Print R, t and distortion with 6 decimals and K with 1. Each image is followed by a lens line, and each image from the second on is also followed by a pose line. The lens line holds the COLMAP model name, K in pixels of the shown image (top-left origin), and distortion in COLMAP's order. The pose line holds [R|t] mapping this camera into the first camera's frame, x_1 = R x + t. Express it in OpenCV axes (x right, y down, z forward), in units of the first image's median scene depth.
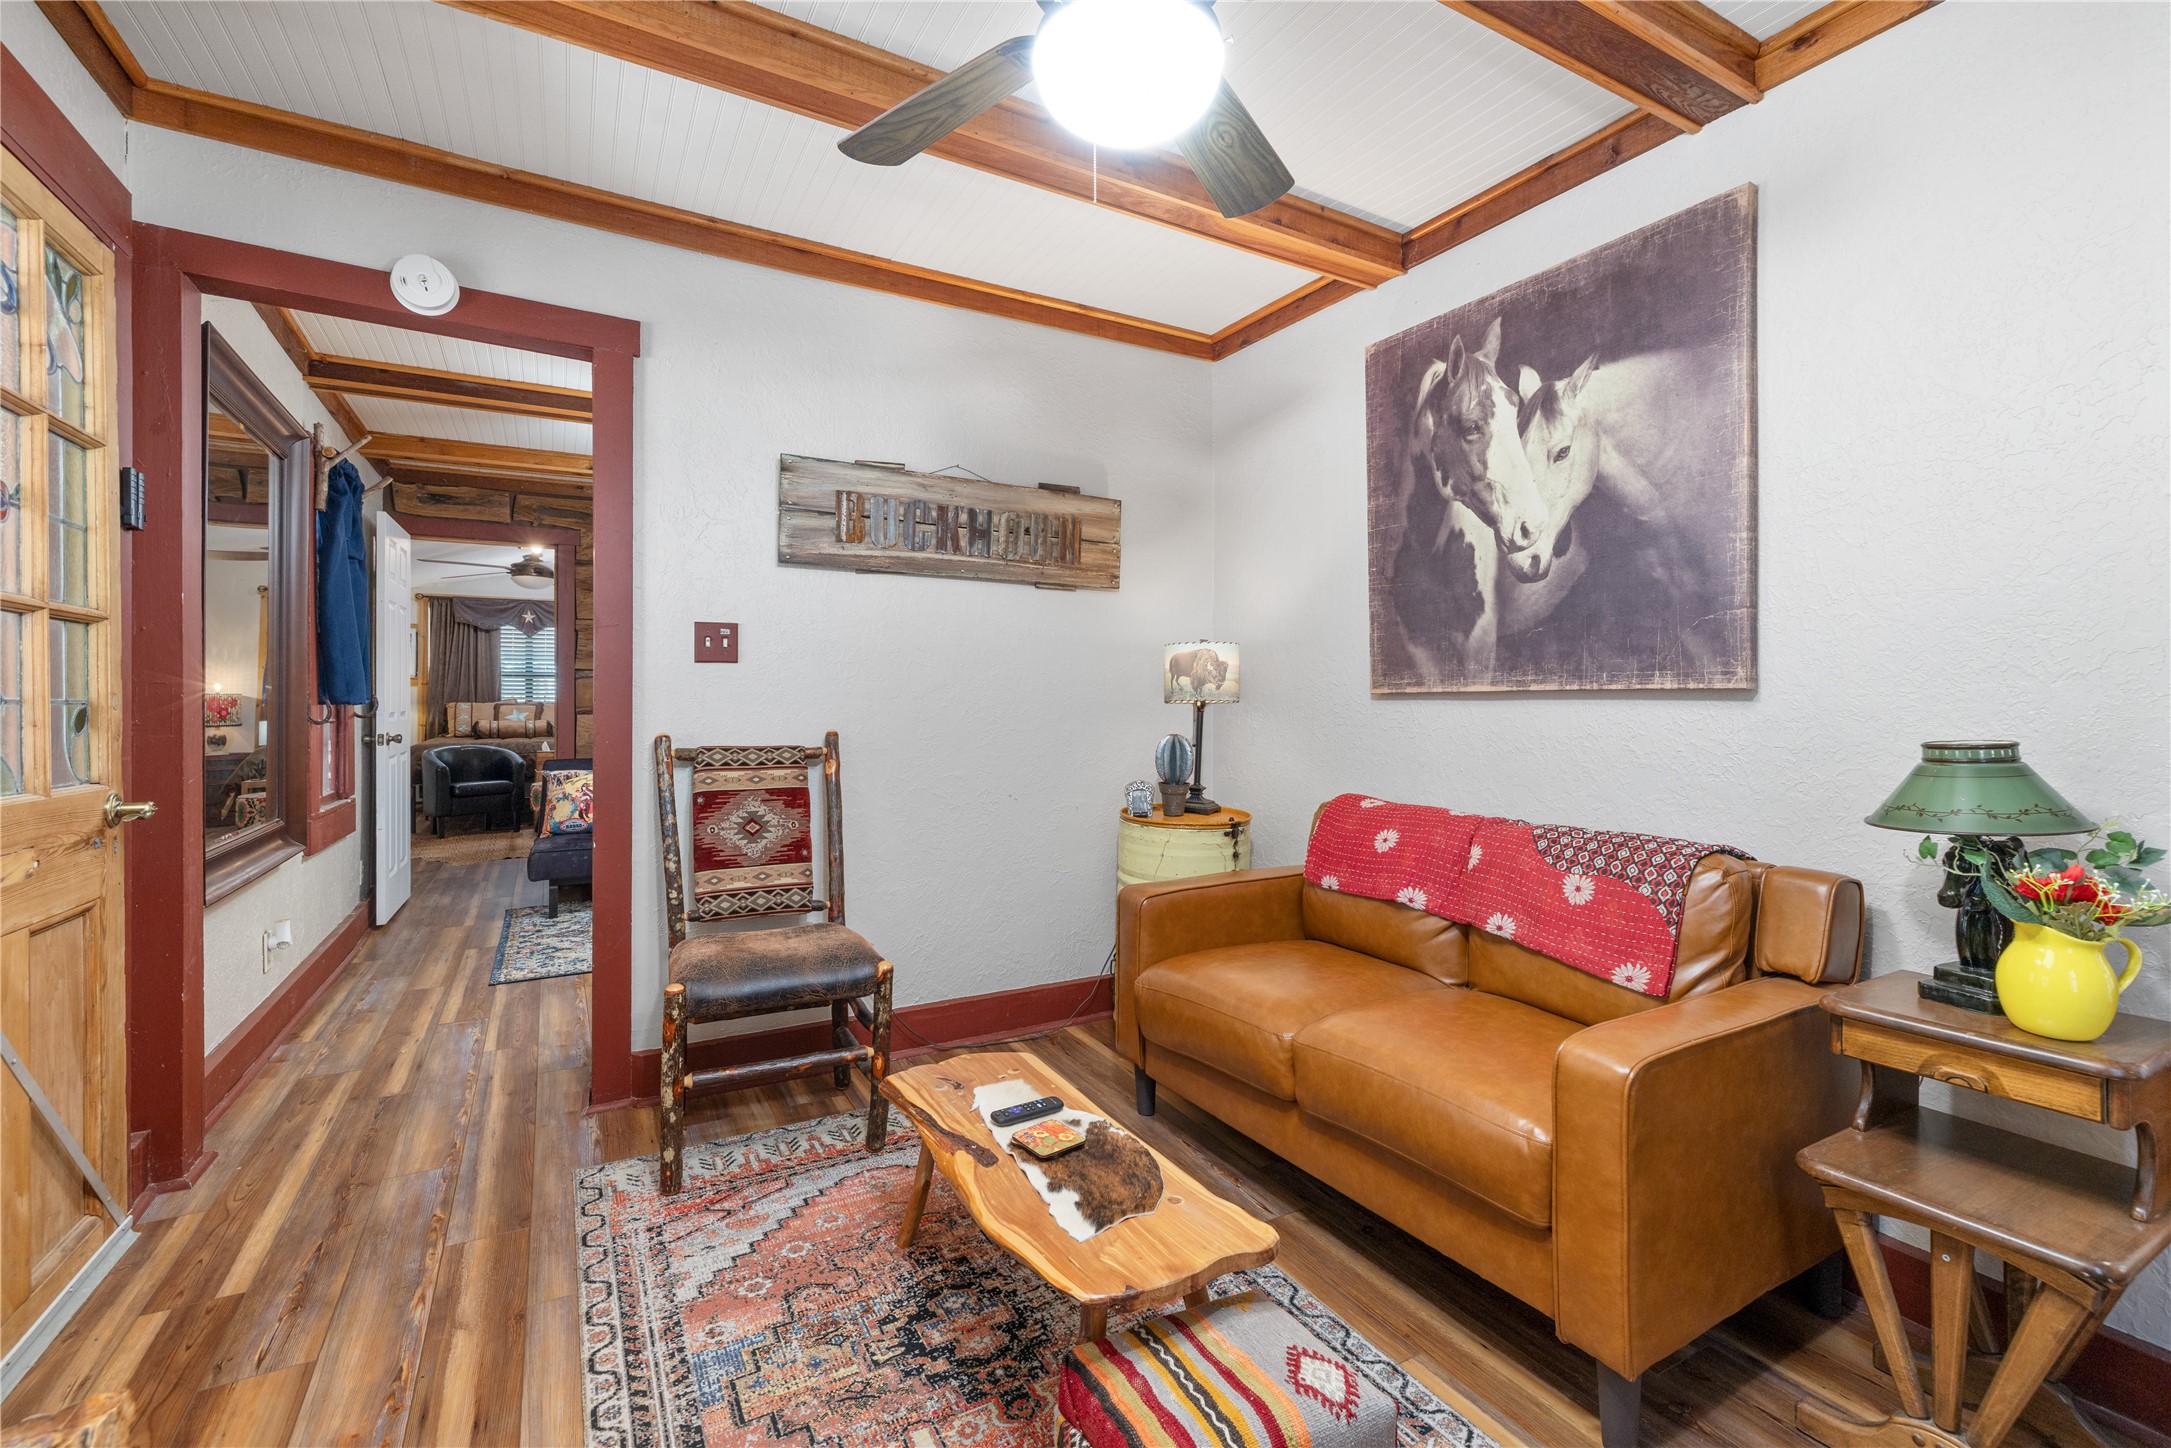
lens RADIAL K [[951.7, 0, 1079.6], [0, 951.7, 692.2], [0, 0, 1]] dist [-0.005527, 0.003045]
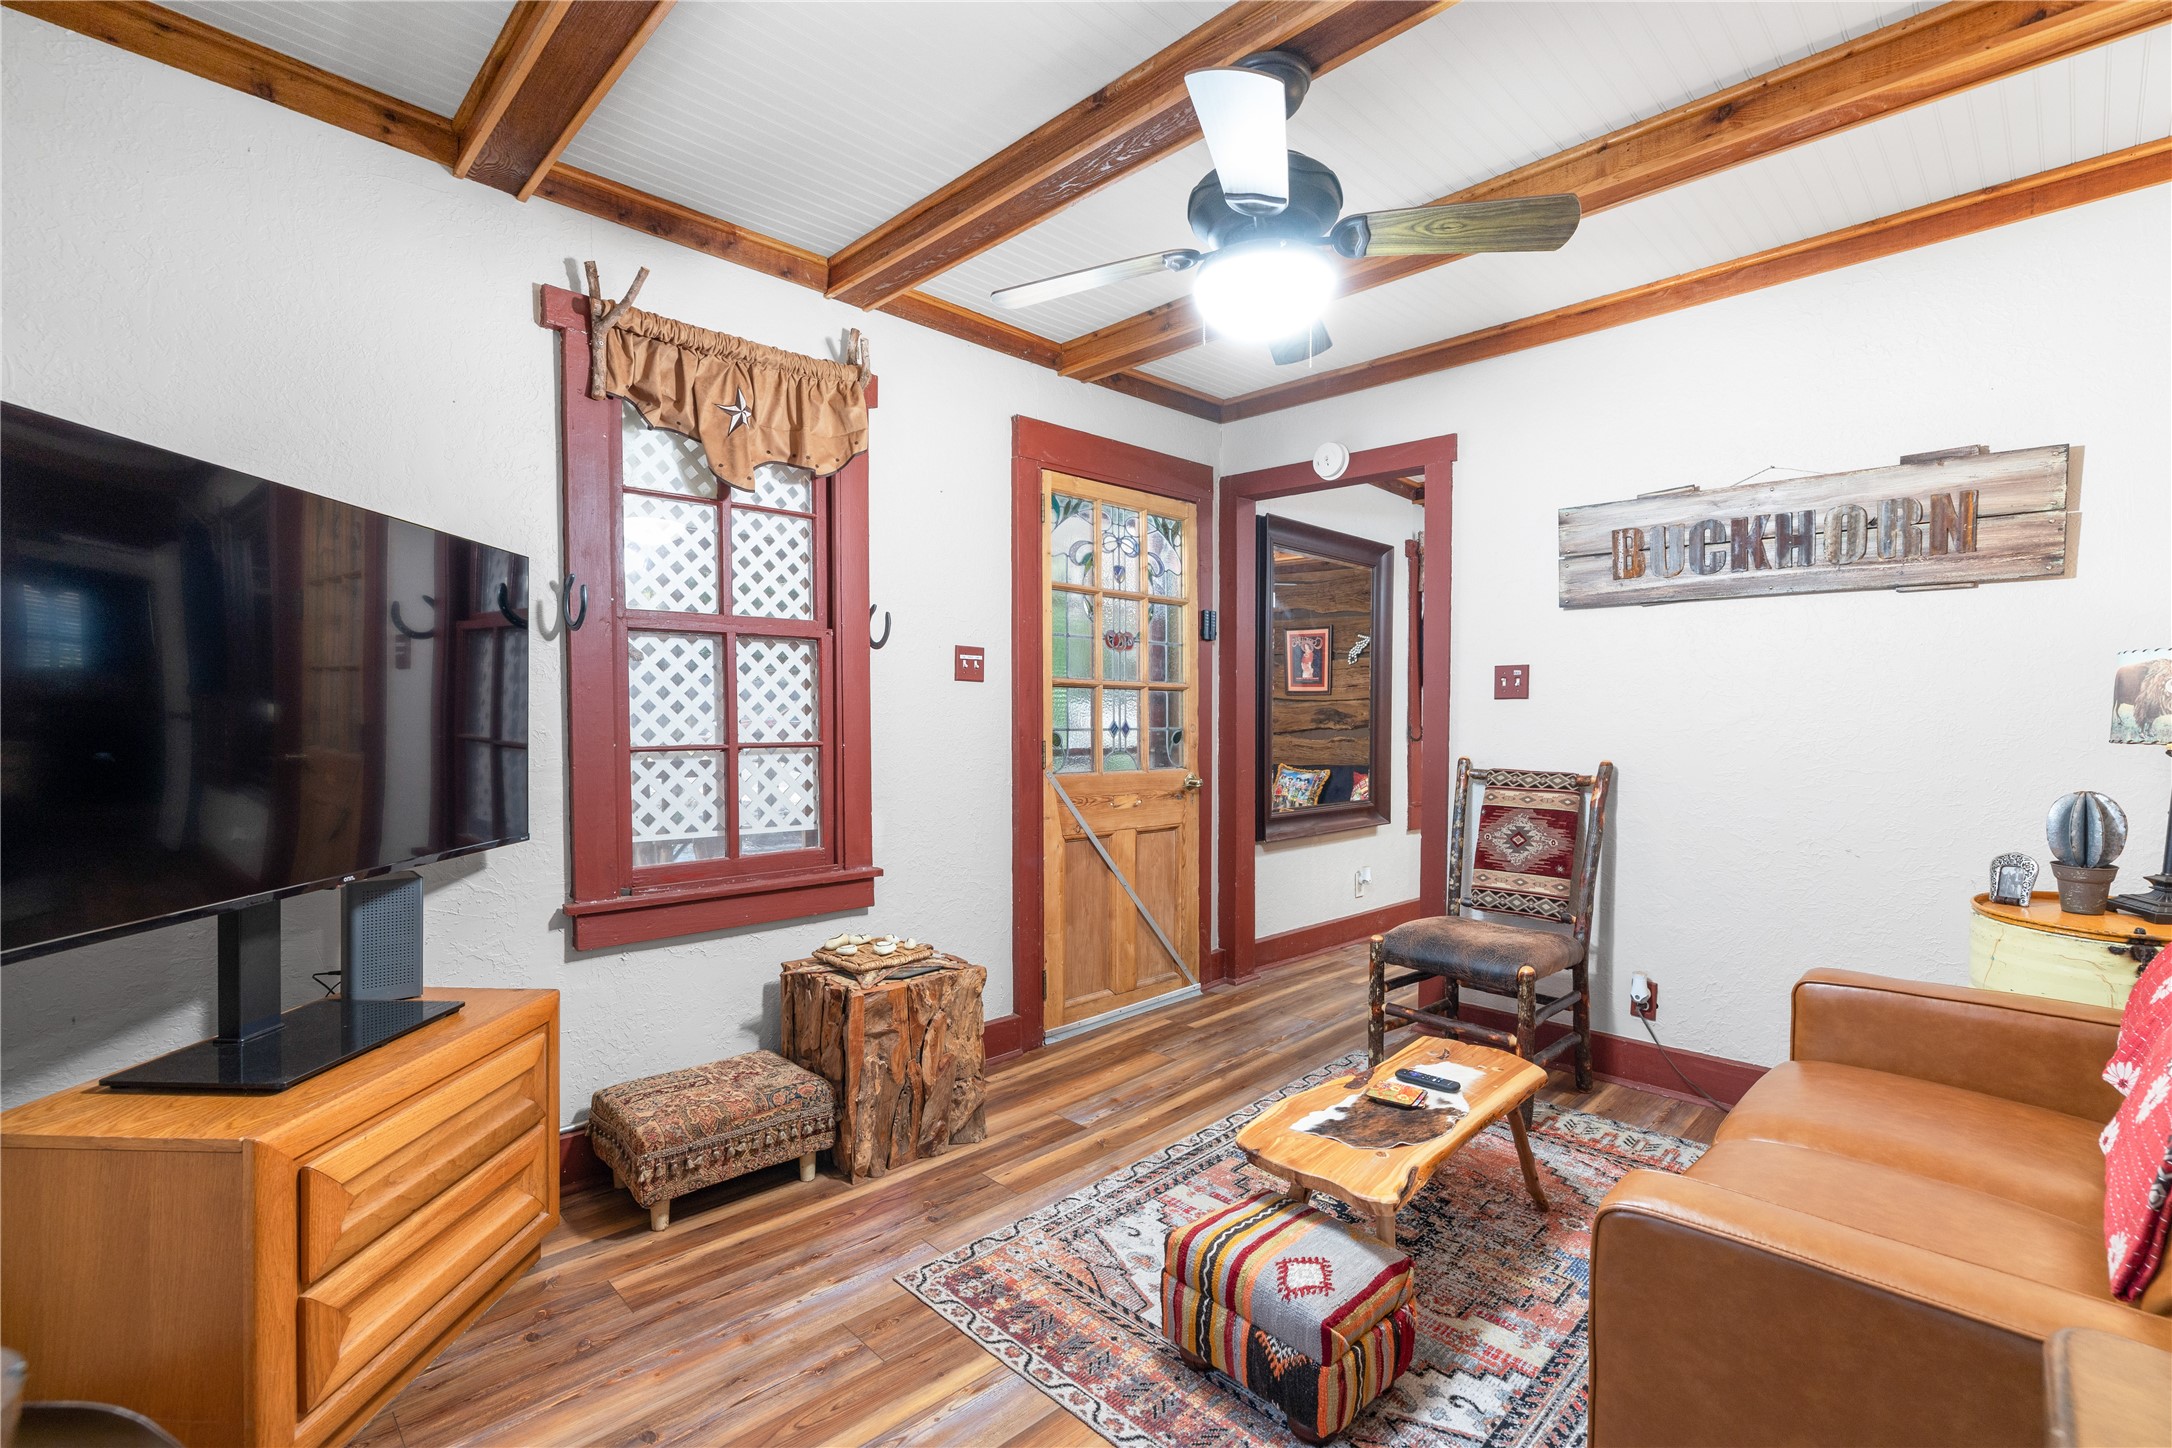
lens RADIAL K [[952.2, 0, 1084.8], [0, 952.2, 736.0], [0, 0, 1]] dist [-0.005527, 0.003045]
pose [[0.263714, 0.022197, -0.964345, 0.749528], [0.008893, 0.999637, 0.025442, -0.023868], [0.964560, -0.015286, 0.263421, 0.205425]]
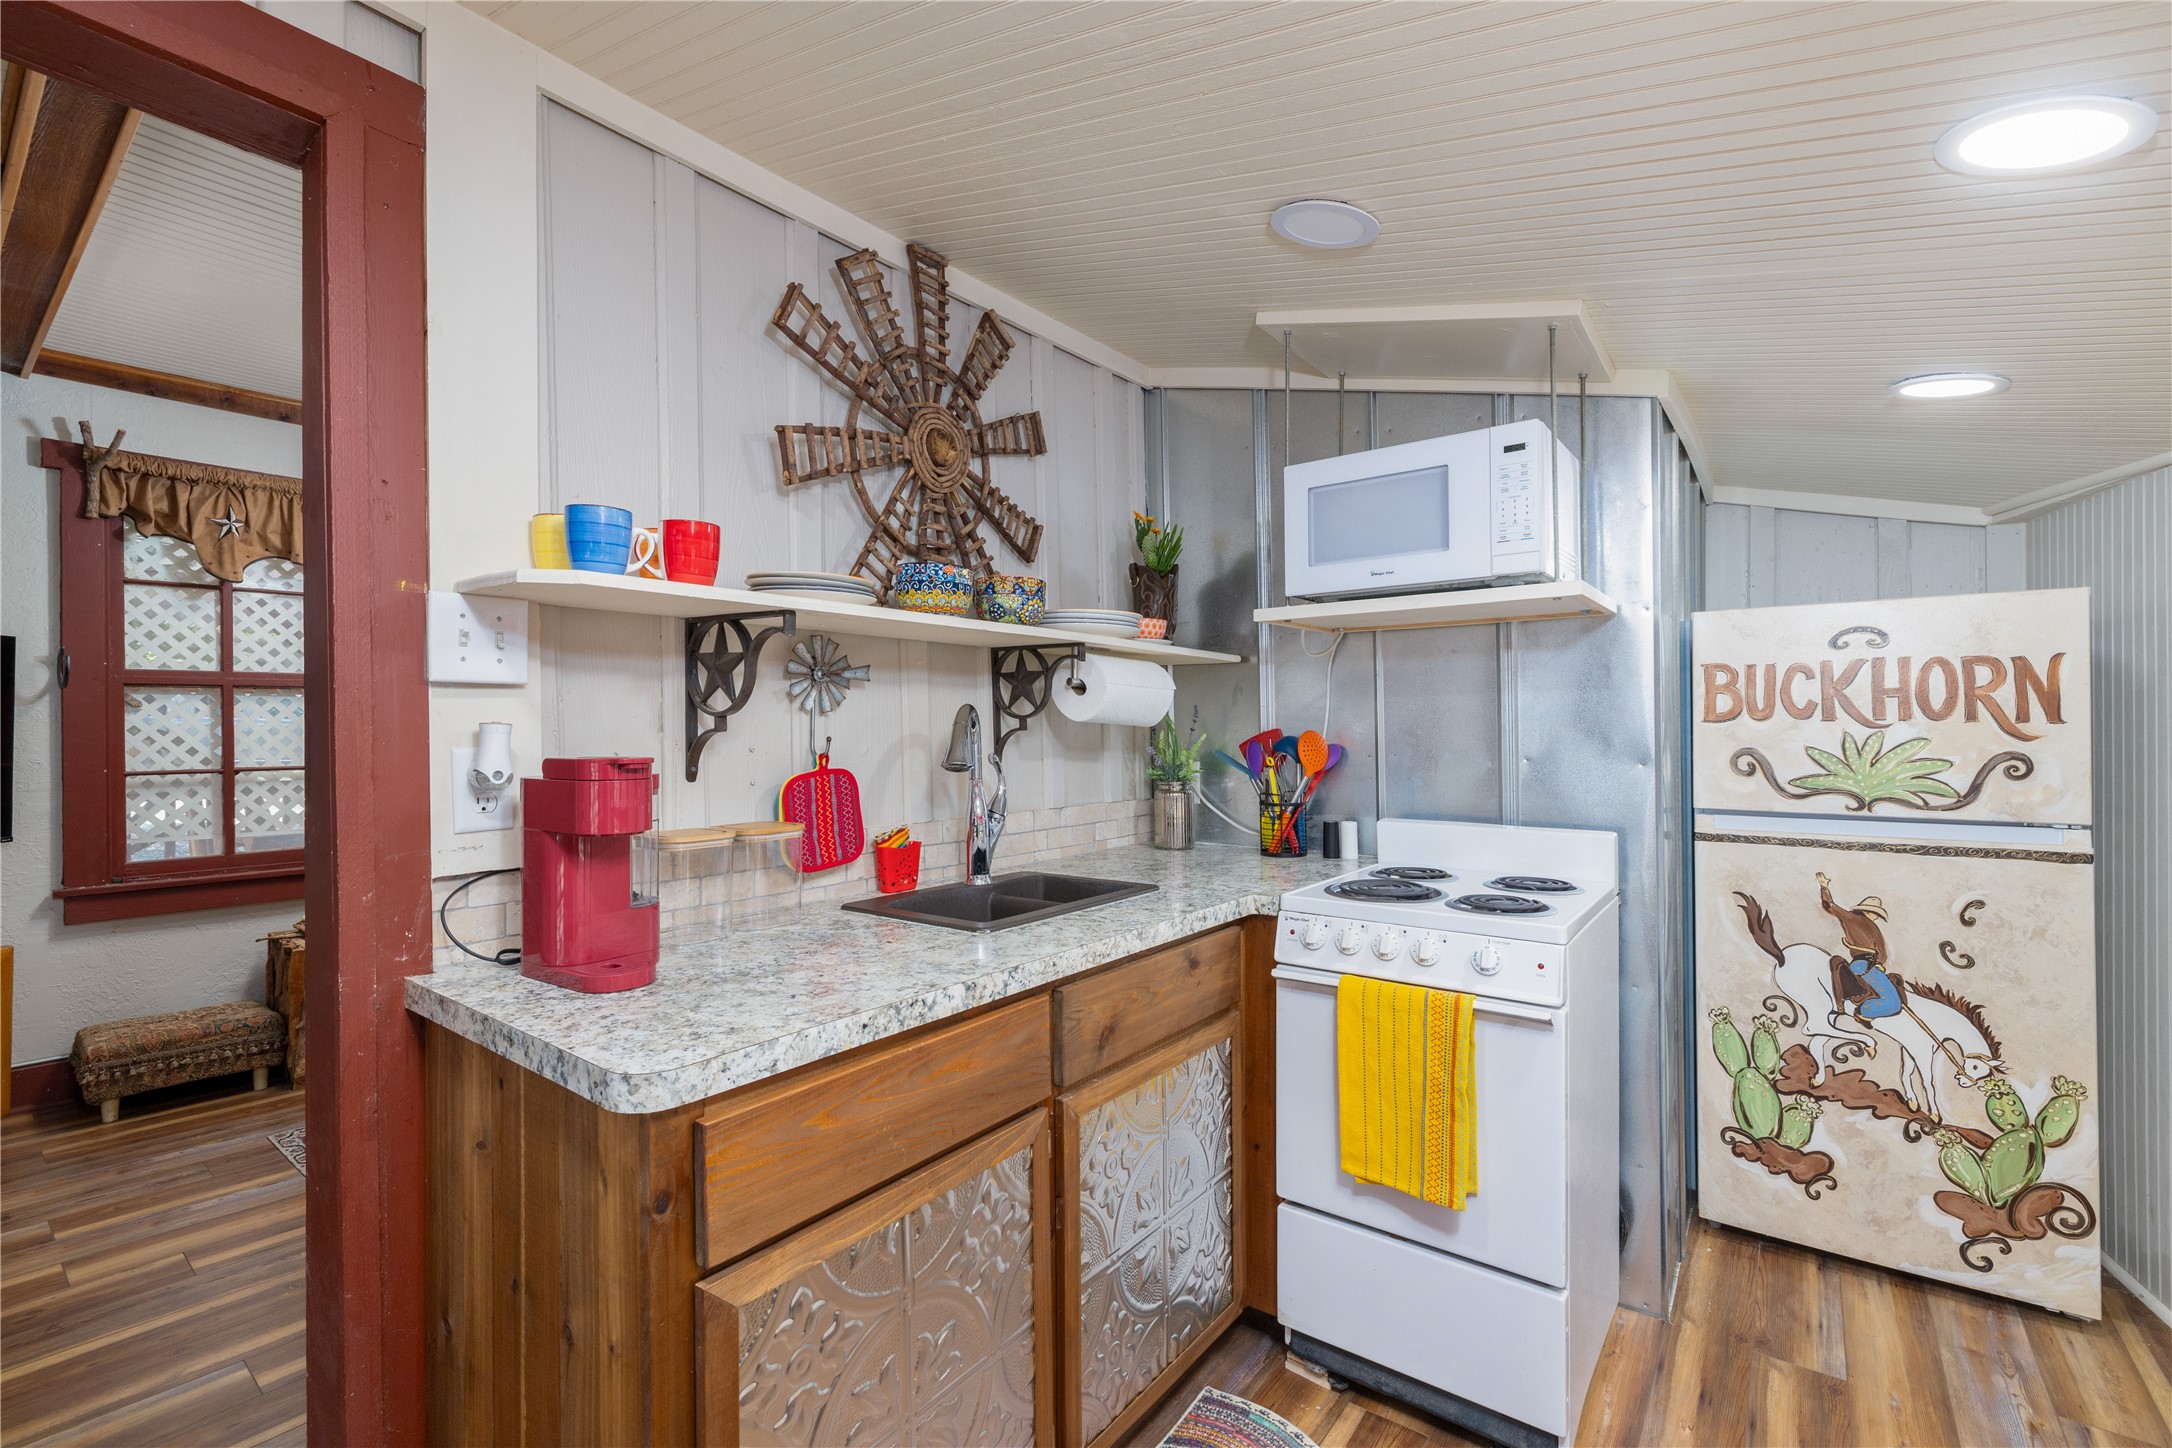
lens RADIAL K [[952.2, 0, 1089.1], [0, 952.2, 717.6], [0, 0, 1]] dist [-0.005527, 0.003045]
pose [[0.383572, -0.010335, -0.923453, 1.409908], [0.014872, 0.999877, -0.005013, -0.041092], [0.923391, -0.011811, 0.383678, 0.742686]]
